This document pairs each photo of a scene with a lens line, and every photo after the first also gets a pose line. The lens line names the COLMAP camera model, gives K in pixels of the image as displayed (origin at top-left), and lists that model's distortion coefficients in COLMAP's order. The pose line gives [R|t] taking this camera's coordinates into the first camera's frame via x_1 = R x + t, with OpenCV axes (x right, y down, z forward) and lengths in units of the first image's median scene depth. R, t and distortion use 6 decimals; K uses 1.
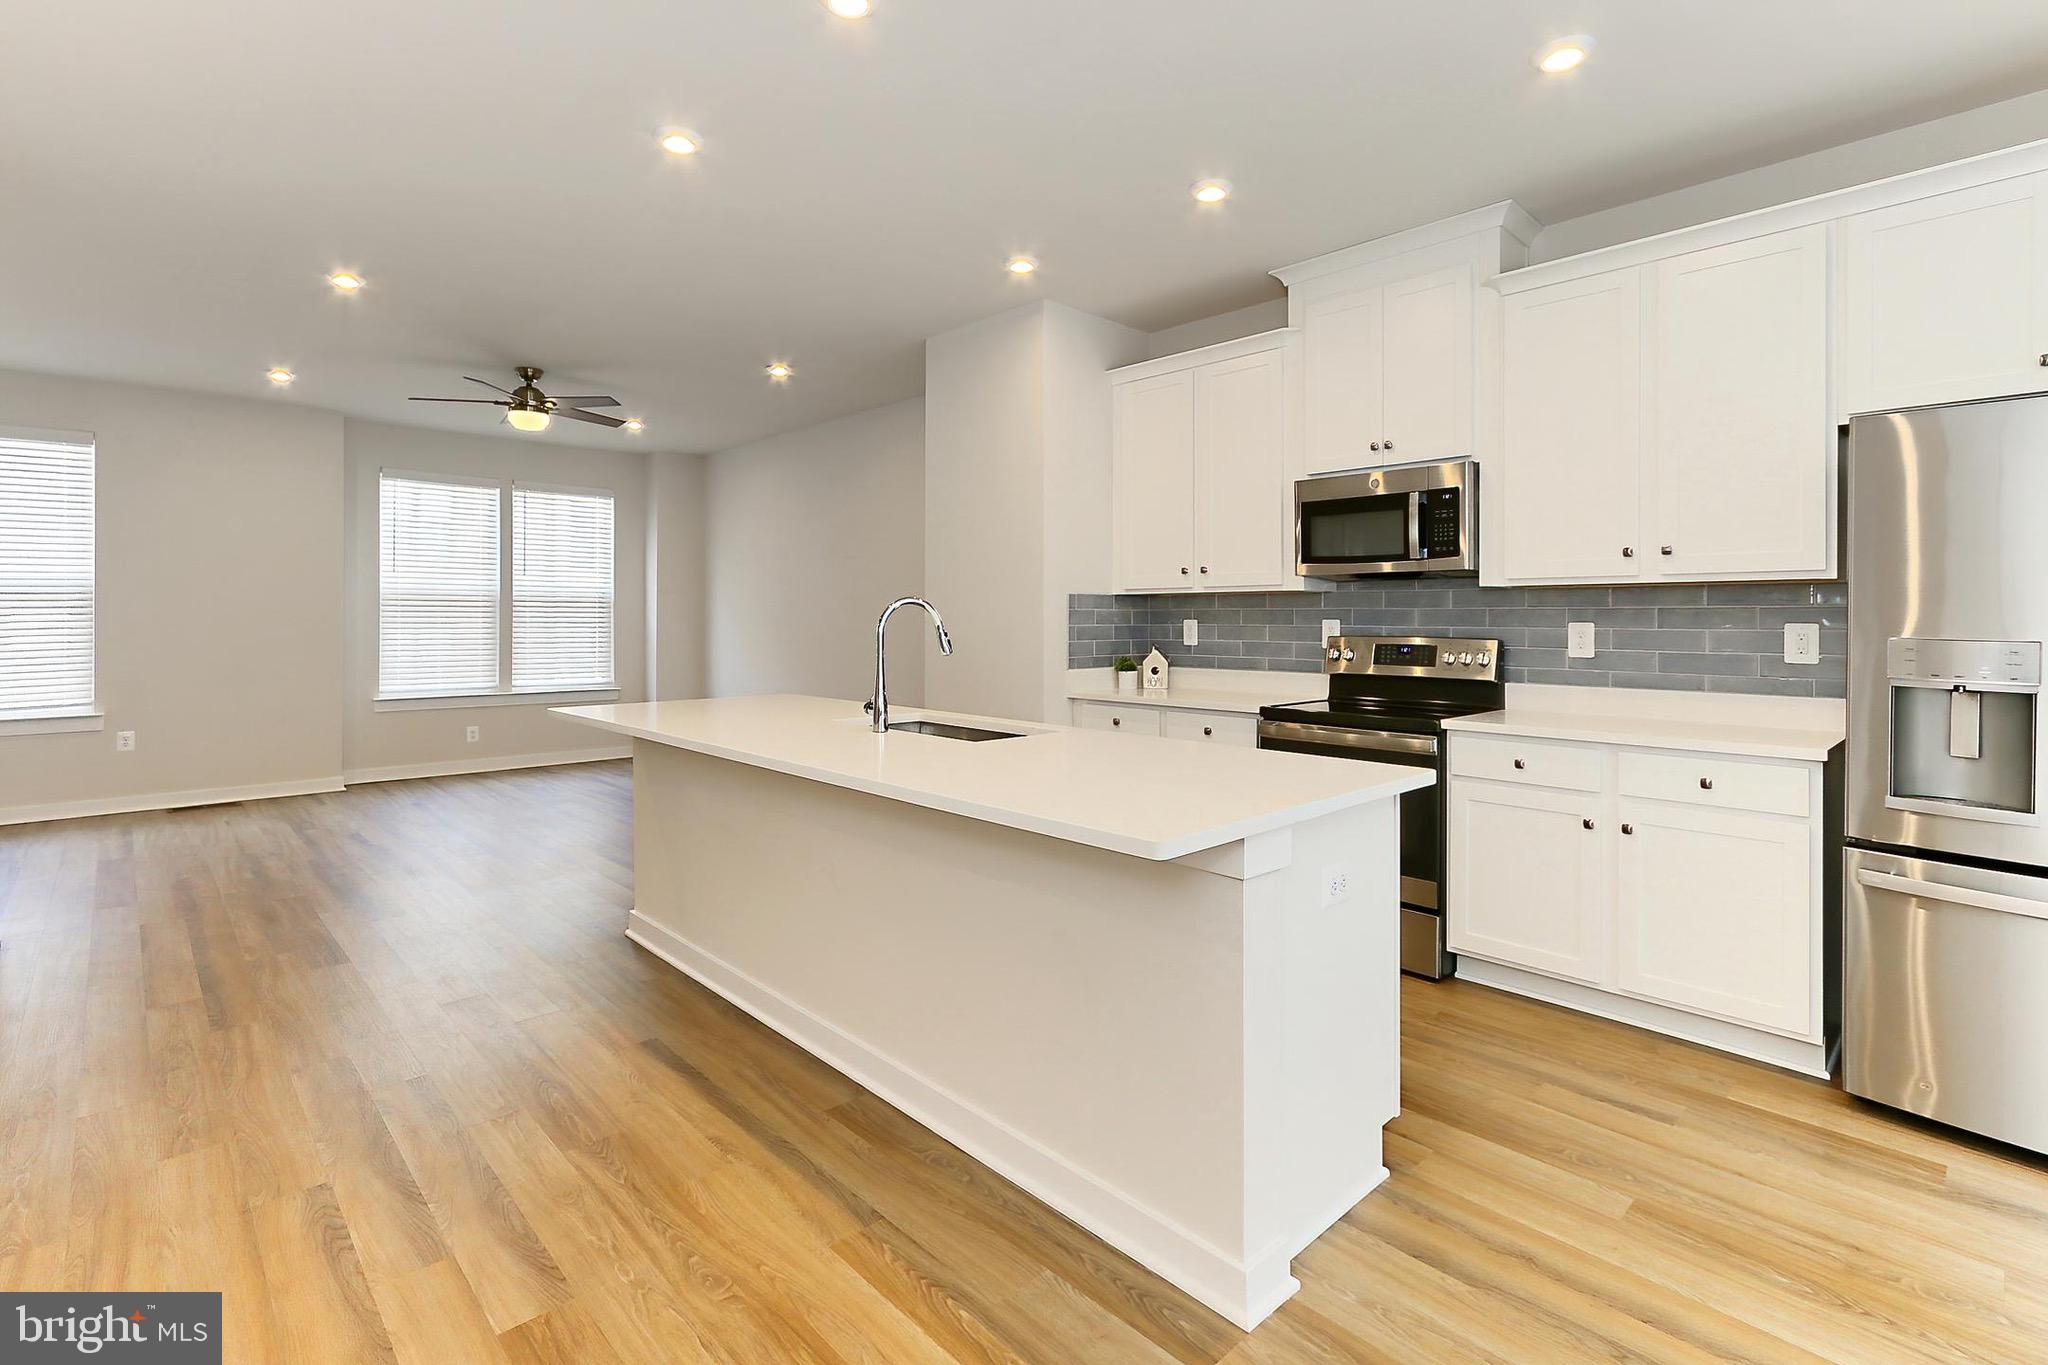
lens RADIAL K [[978.2, 0, 1033.1], [0, 978.2, 614.8], [0, 0, 1]] dist [0.006500, 0.001039]
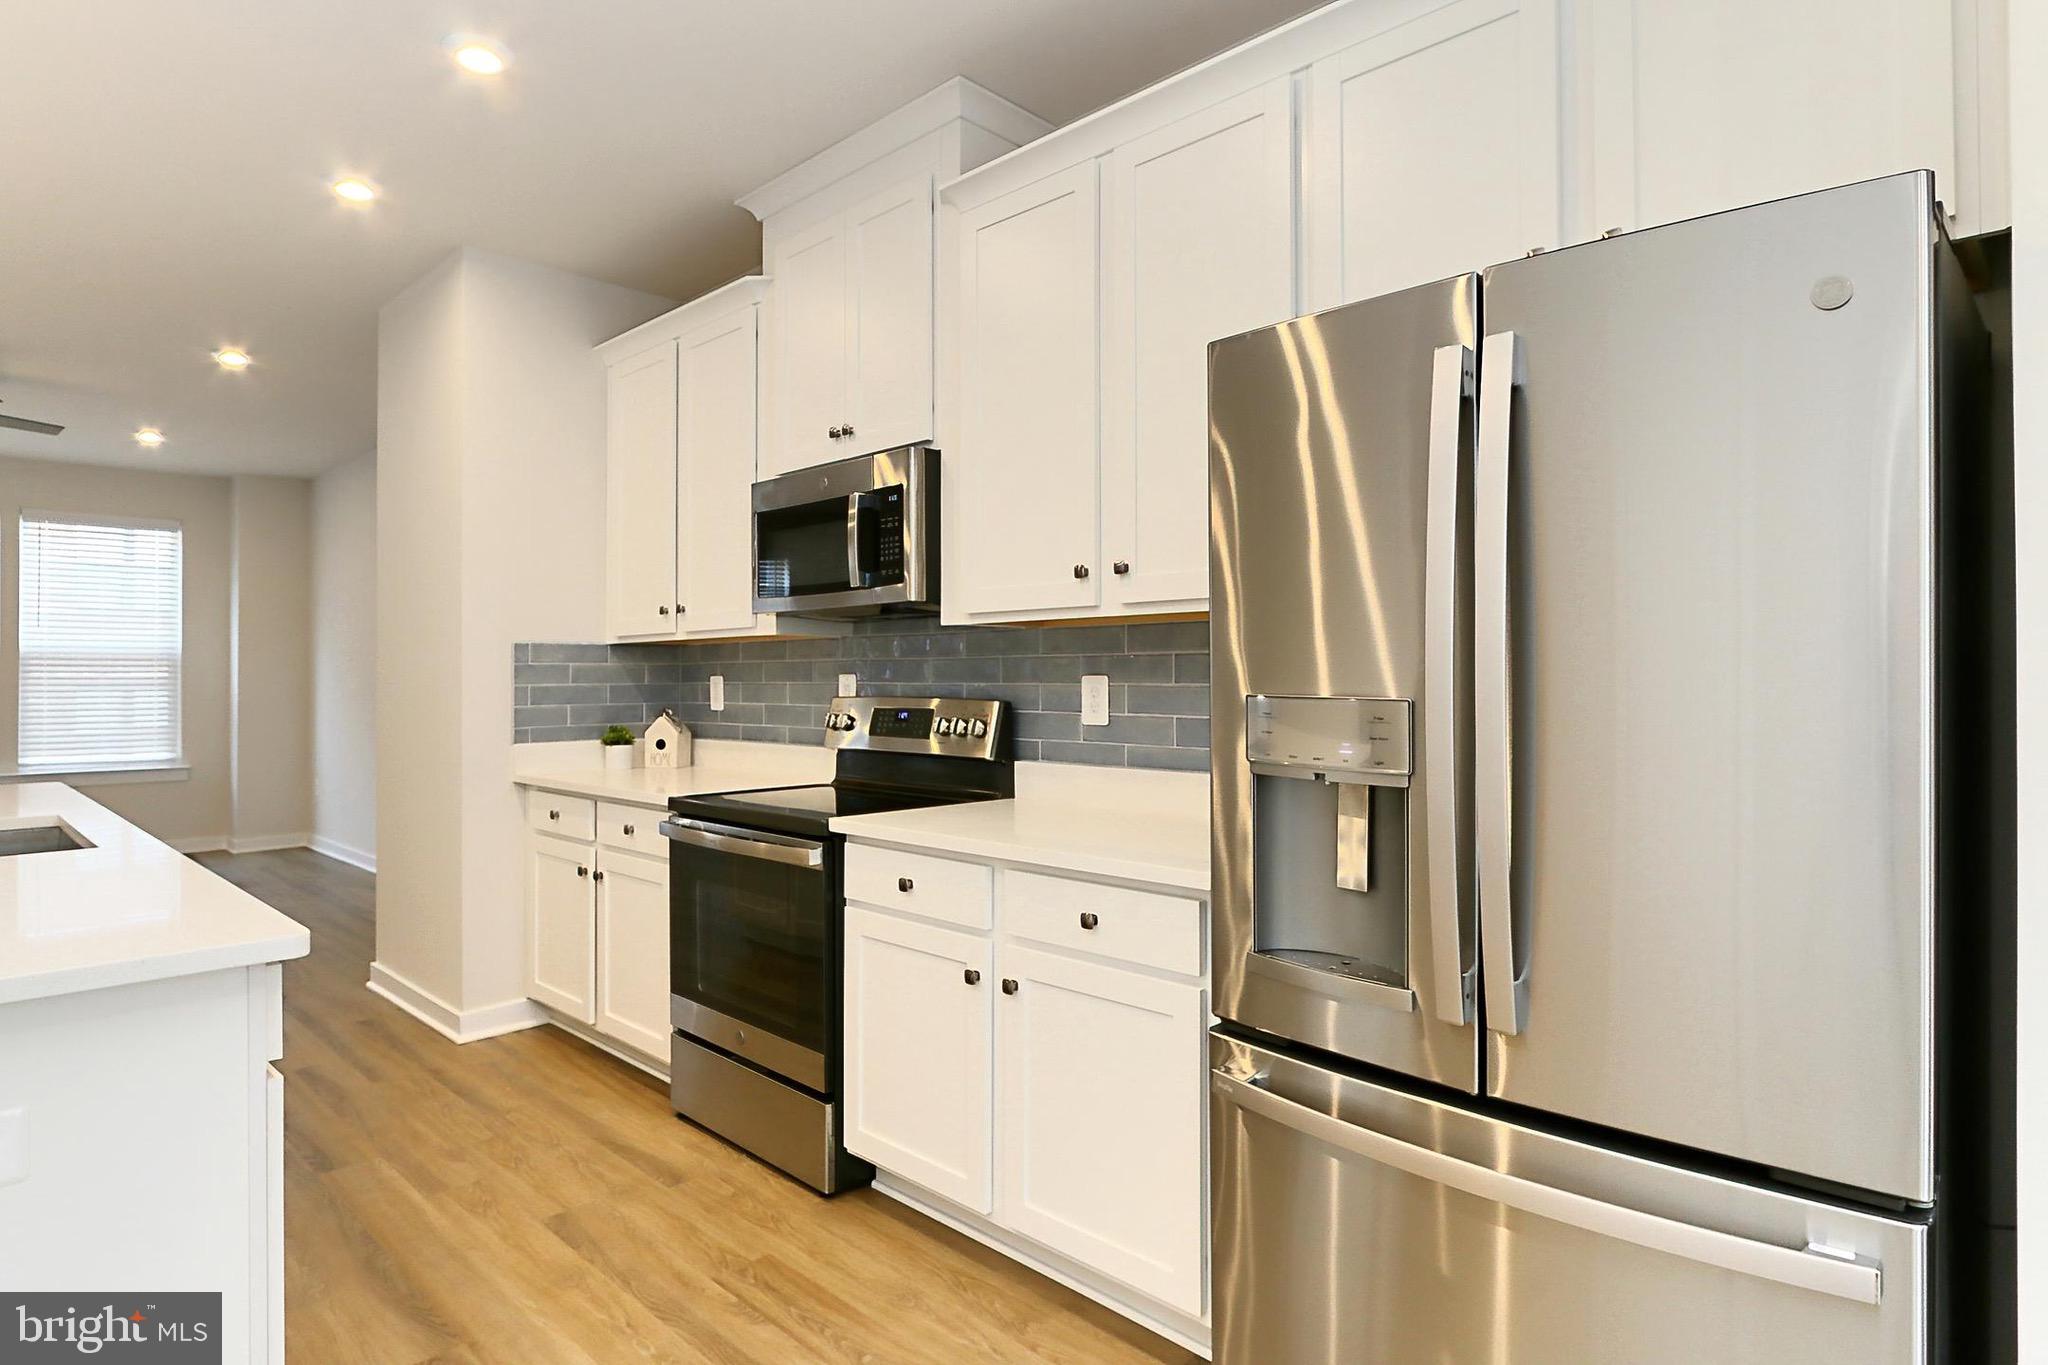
lens RADIAL K [[1082.1, 0, 967.0], [0, 1082.1, 667.3], [0, 0, 1]] dist [-0.009899, 0.000151]
pose [[0.999770, -0.007055, 0.020252, 0.395366], [0.007173, 0.999958, -0.005765, 0.004886], [-0.020210, 0.005909, 0.999778, 0.189318]]
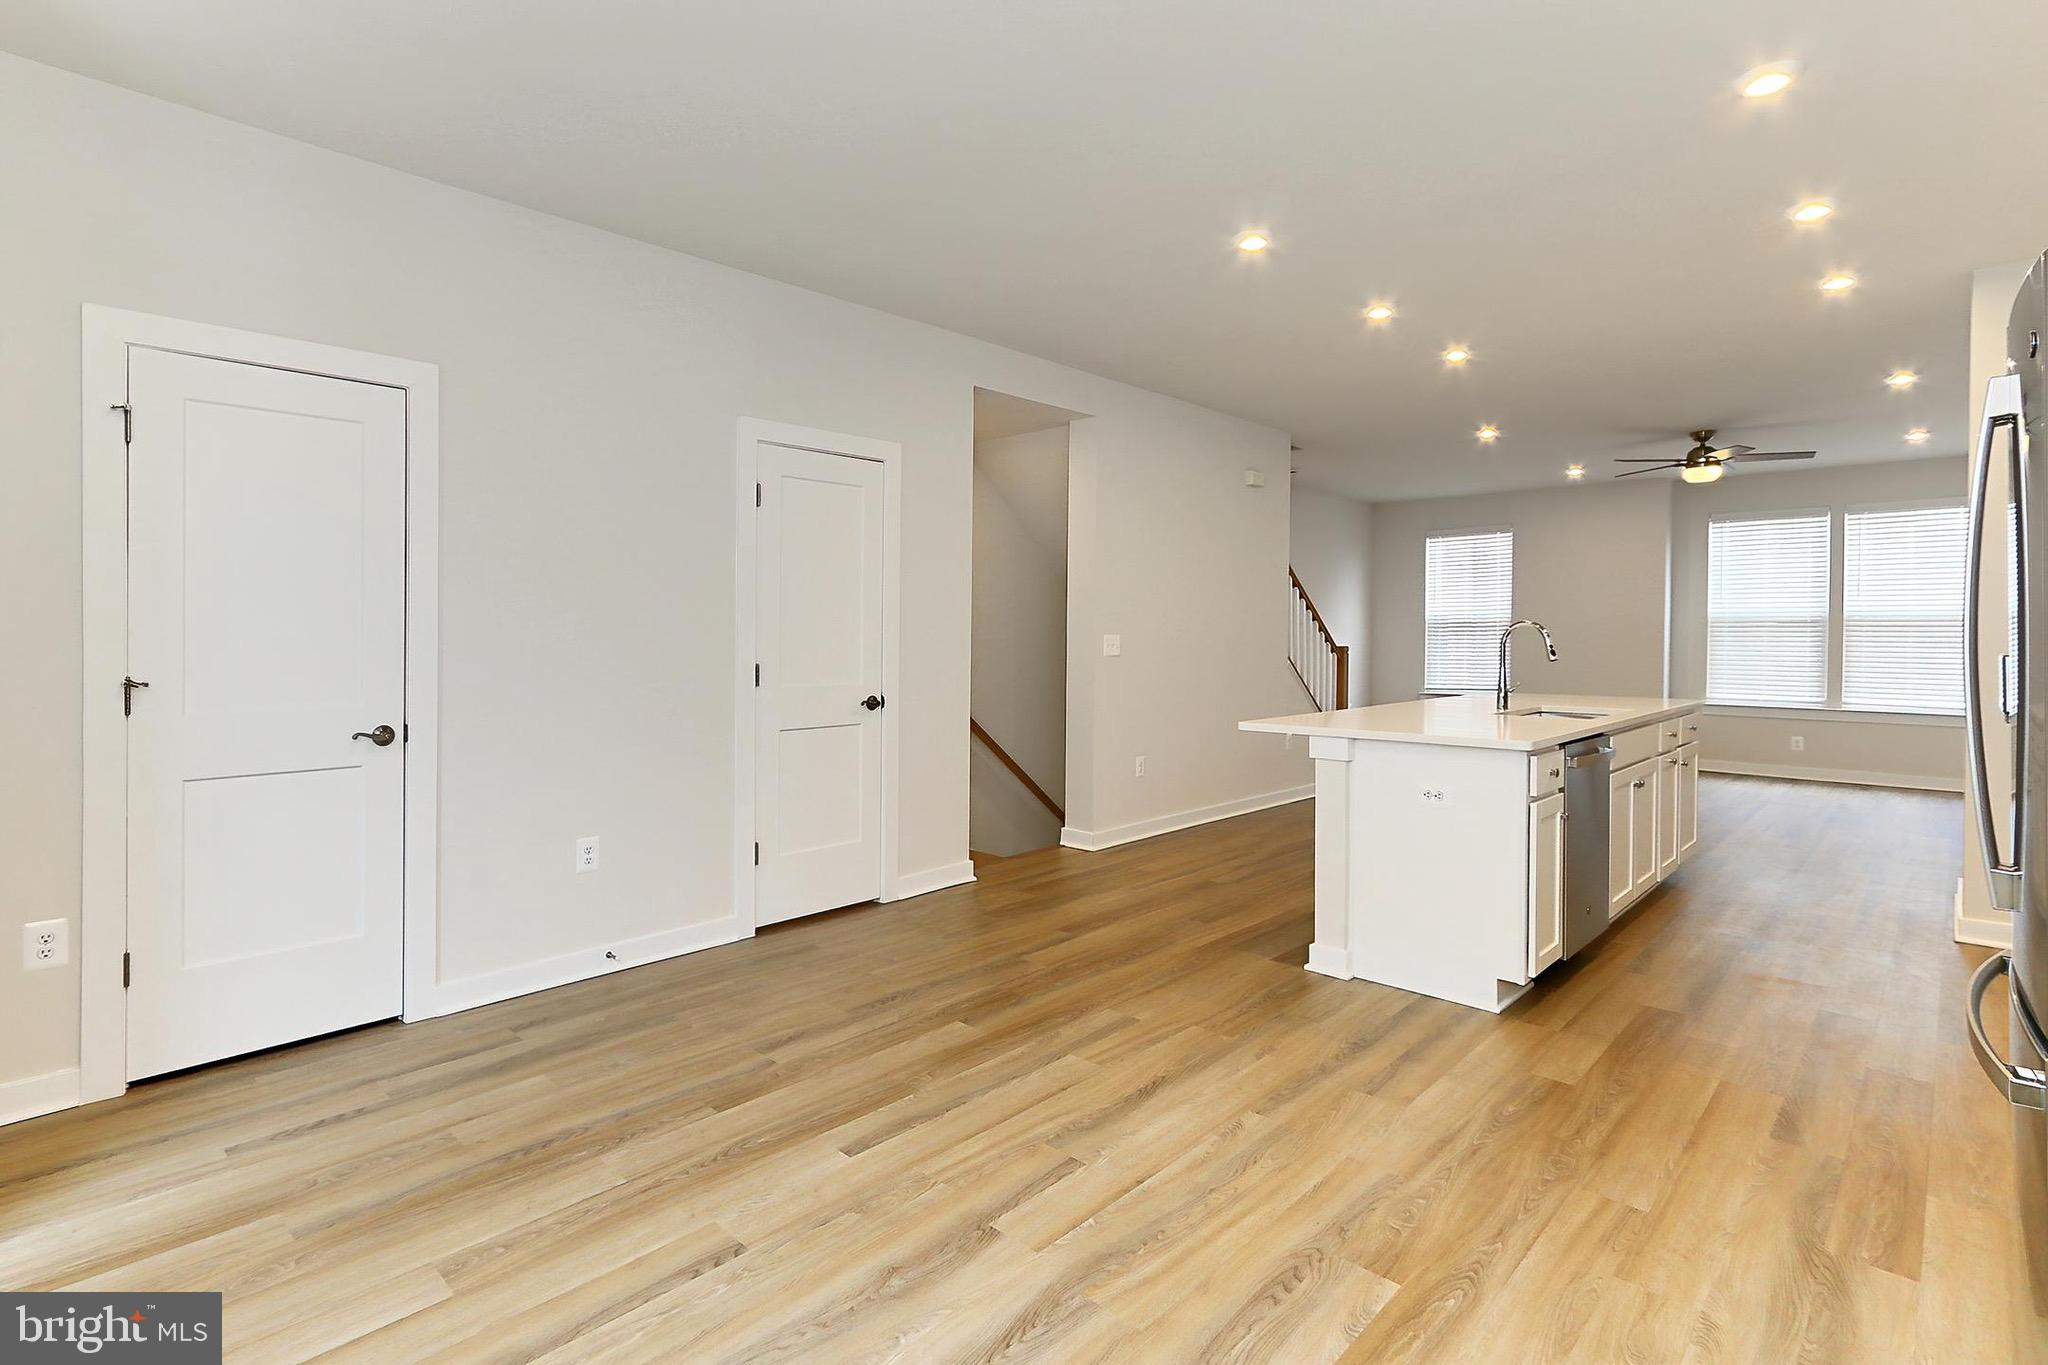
lens RADIAL K [[982.0, 0, 962.1], [0, 982.0, 639.8], [0, 0, 1]] dist [-0.017418, 0.000354]
pose [[0.001929, -0.004445, -0.999988, 0.882925], [0.003644, 0.999984, -0.004438, 0.011898], [0.999991, -0.003636, 0.001945, 0.100378]]
